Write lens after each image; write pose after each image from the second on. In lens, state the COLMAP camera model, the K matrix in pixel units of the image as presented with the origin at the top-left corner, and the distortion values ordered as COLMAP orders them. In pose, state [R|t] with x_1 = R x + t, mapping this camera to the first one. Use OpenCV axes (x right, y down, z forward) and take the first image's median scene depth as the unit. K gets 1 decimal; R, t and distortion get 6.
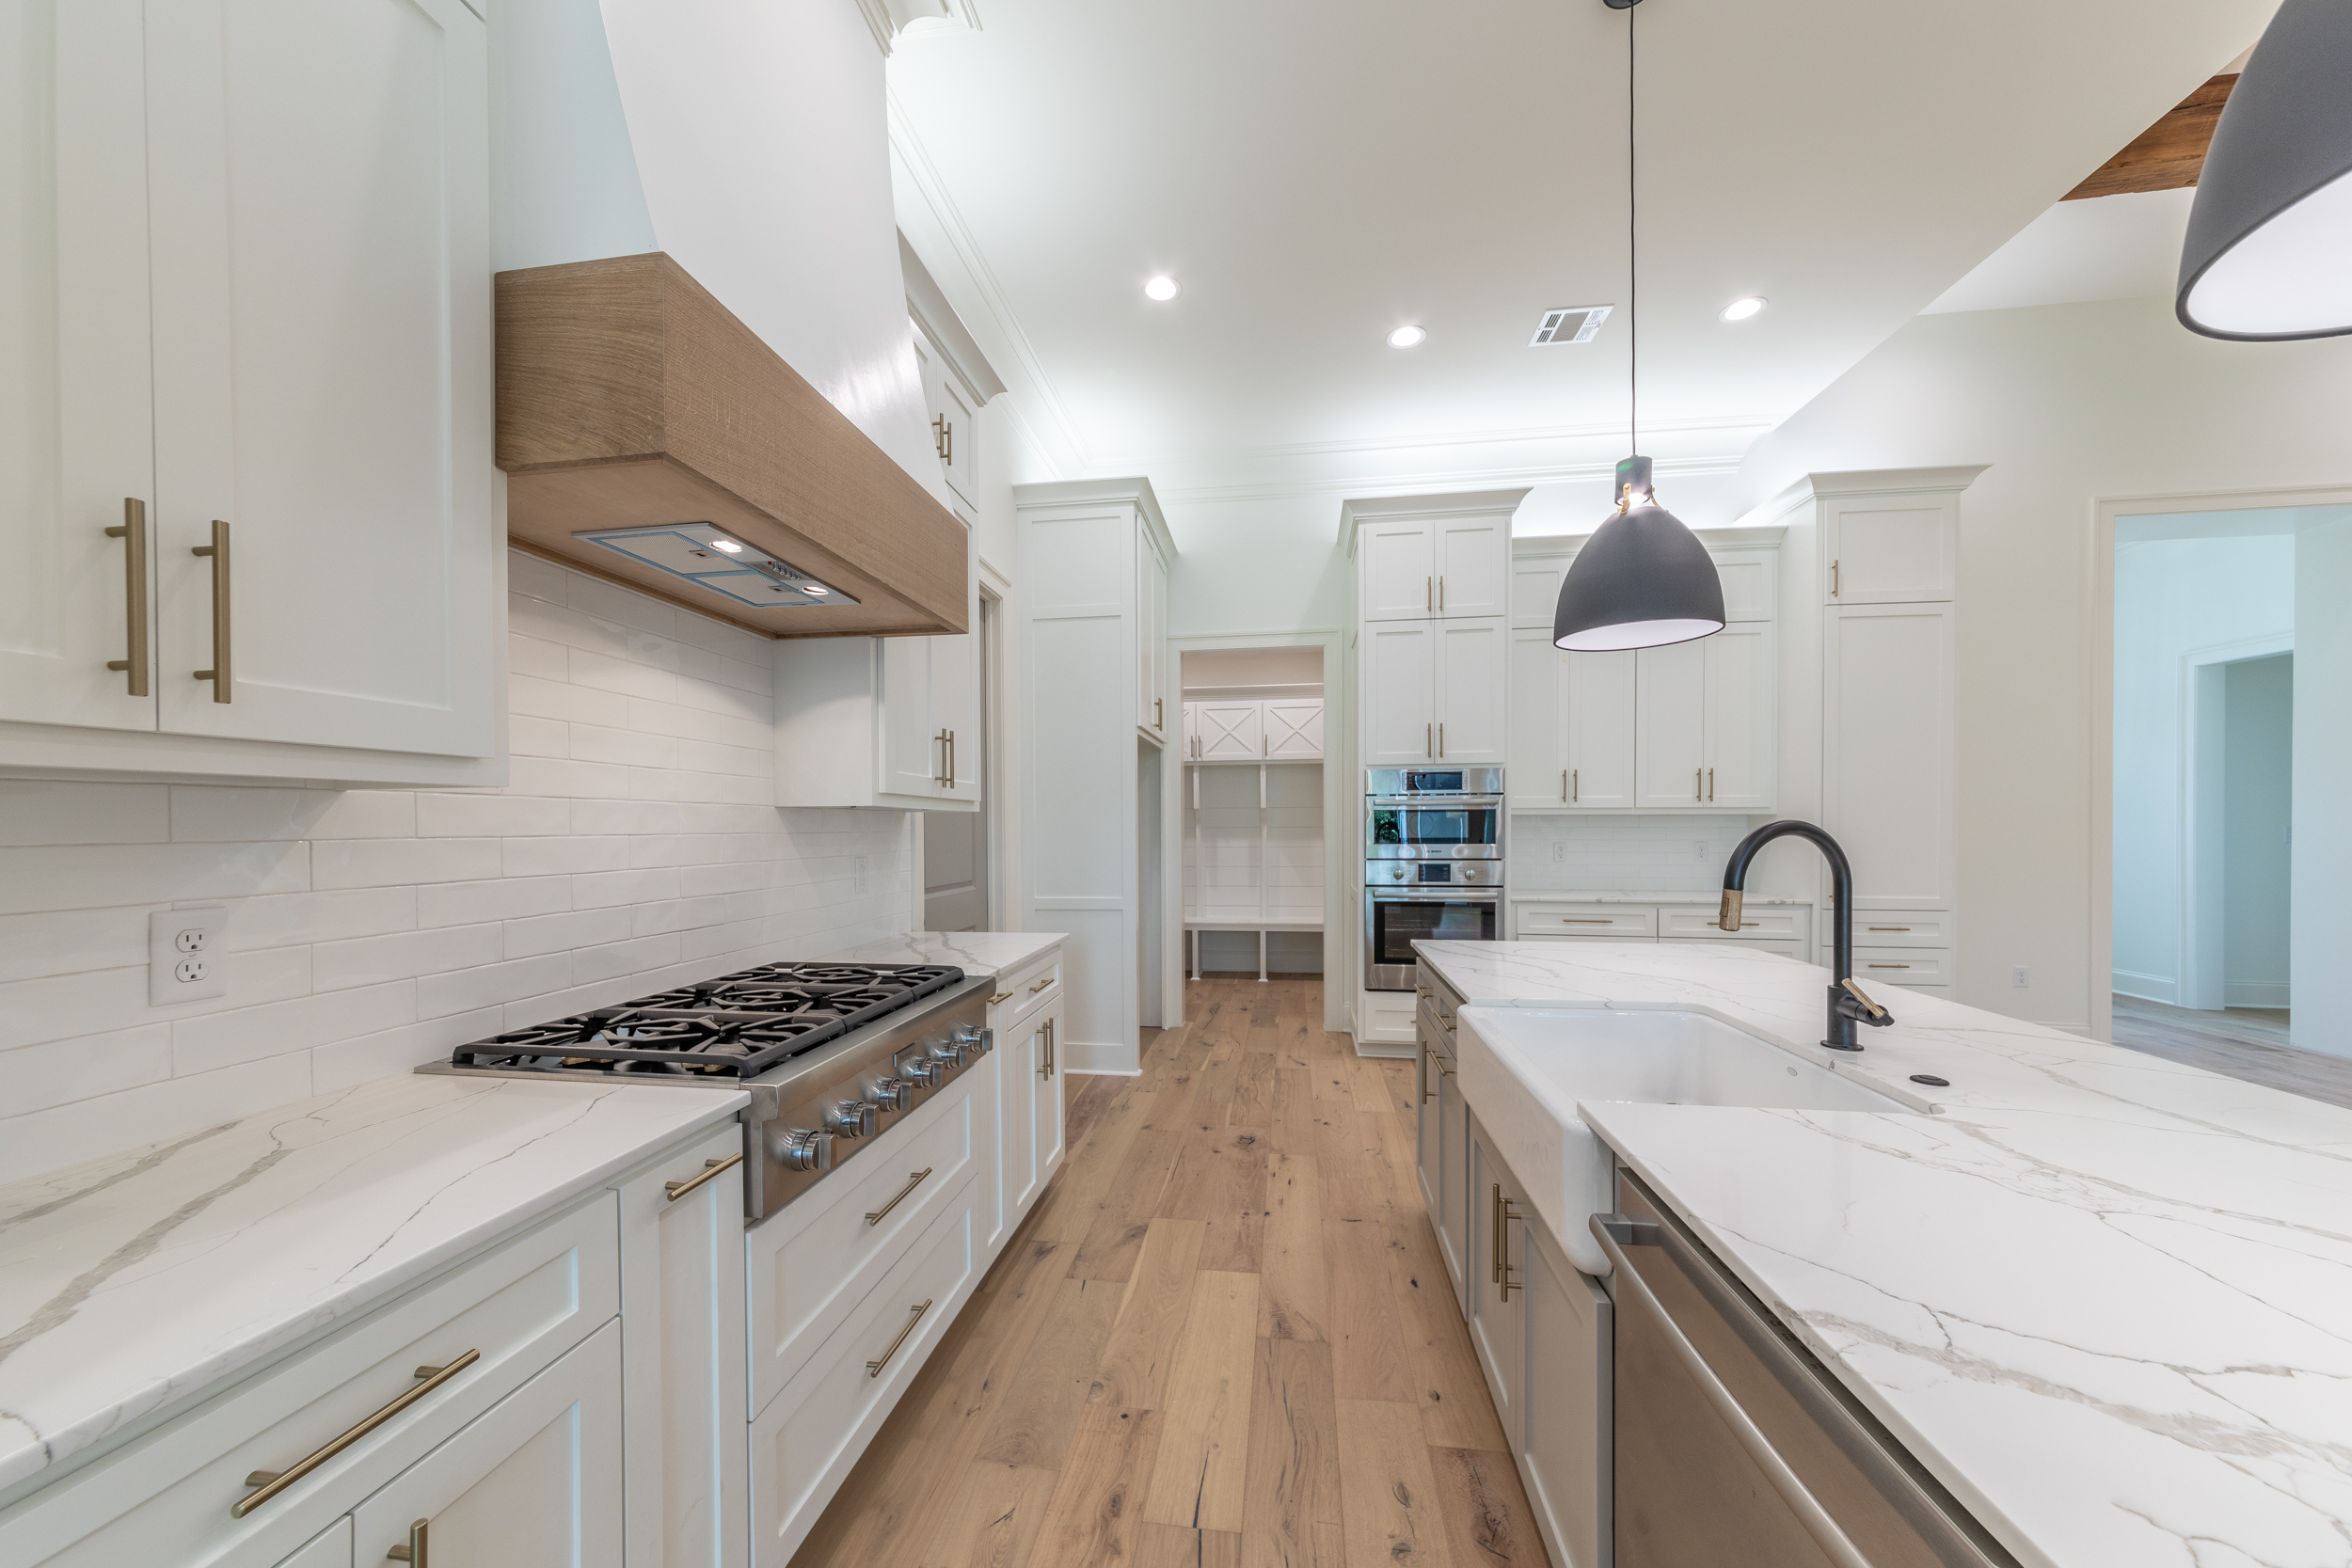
lens RADIAL K [[815.3, 0, 1168.9], [0, 815.3, 835.6], [0, 0, 1]] dist [-0.000270, -0.000033]
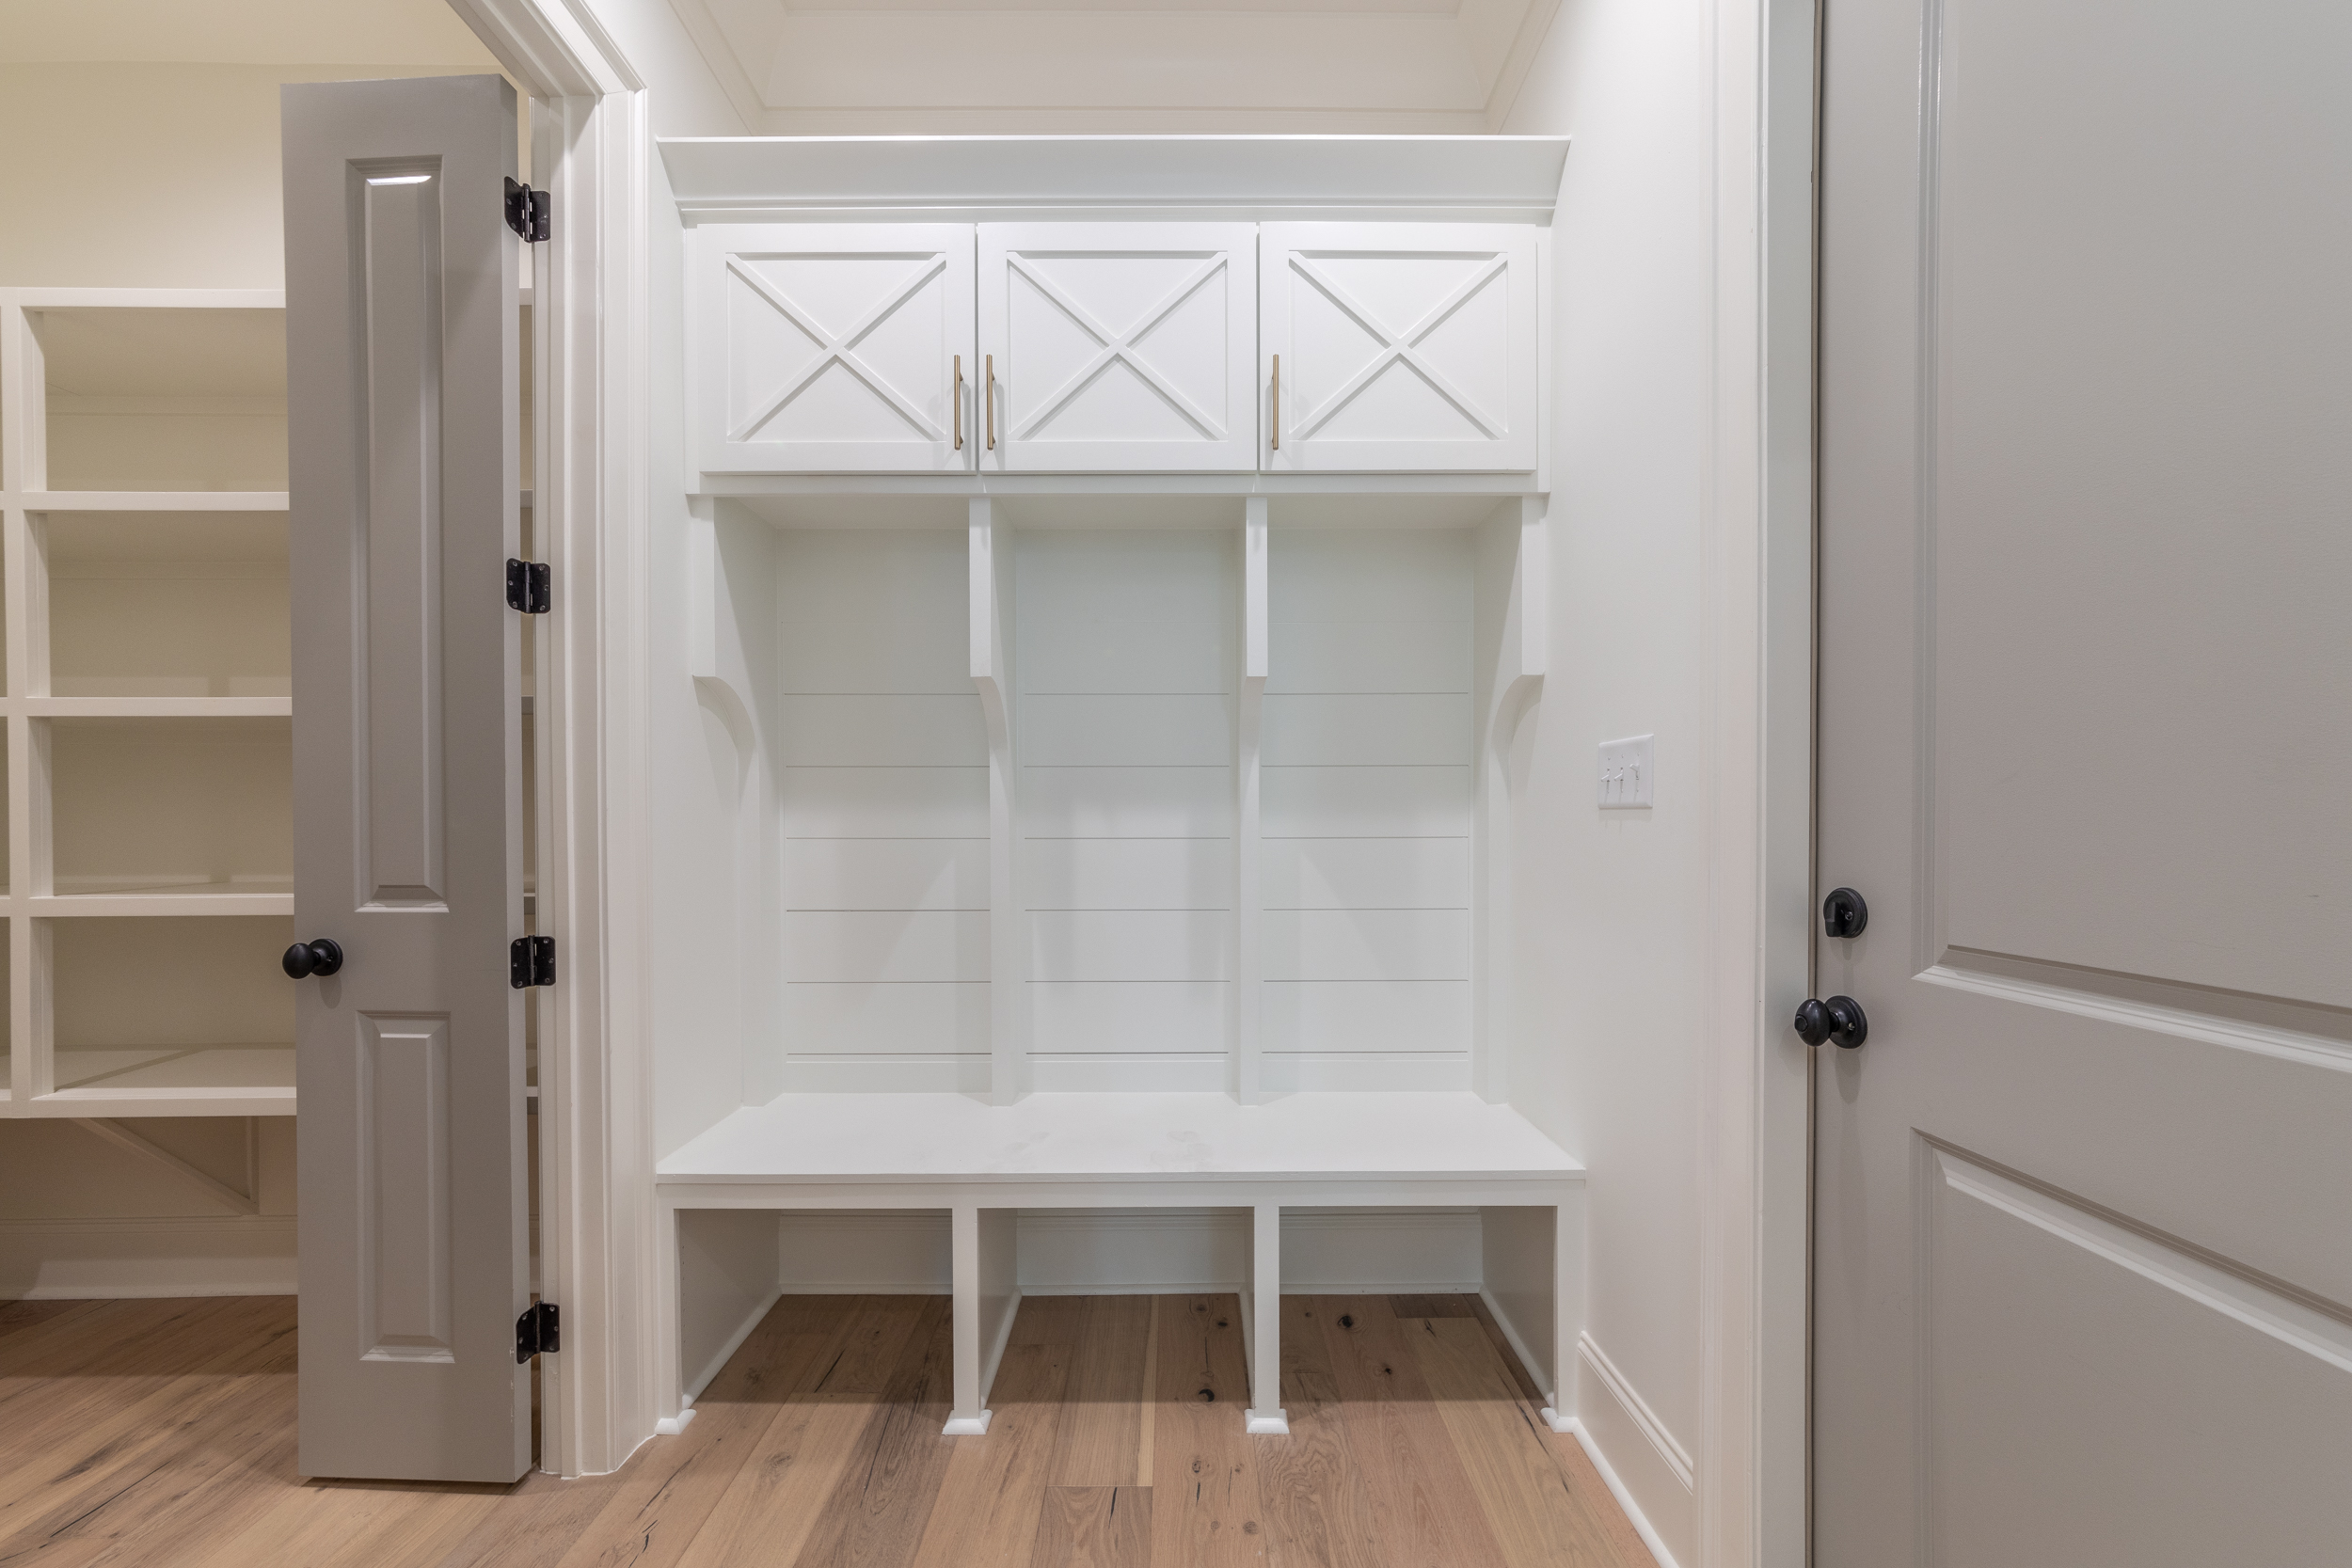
lens RADIAL K [[848.8, 0, 1179.0], [0, 848.8, 823.5], [0, 0, 1]] dist [-0.000575, -0.000106]
pose [[0.988948, 0.001489, 0.148254, 0.090561], [0.000203, 0.999935, -0.011402, 0.021027], [-0.148261, 0.011306, 0.988884, 1.240413]]
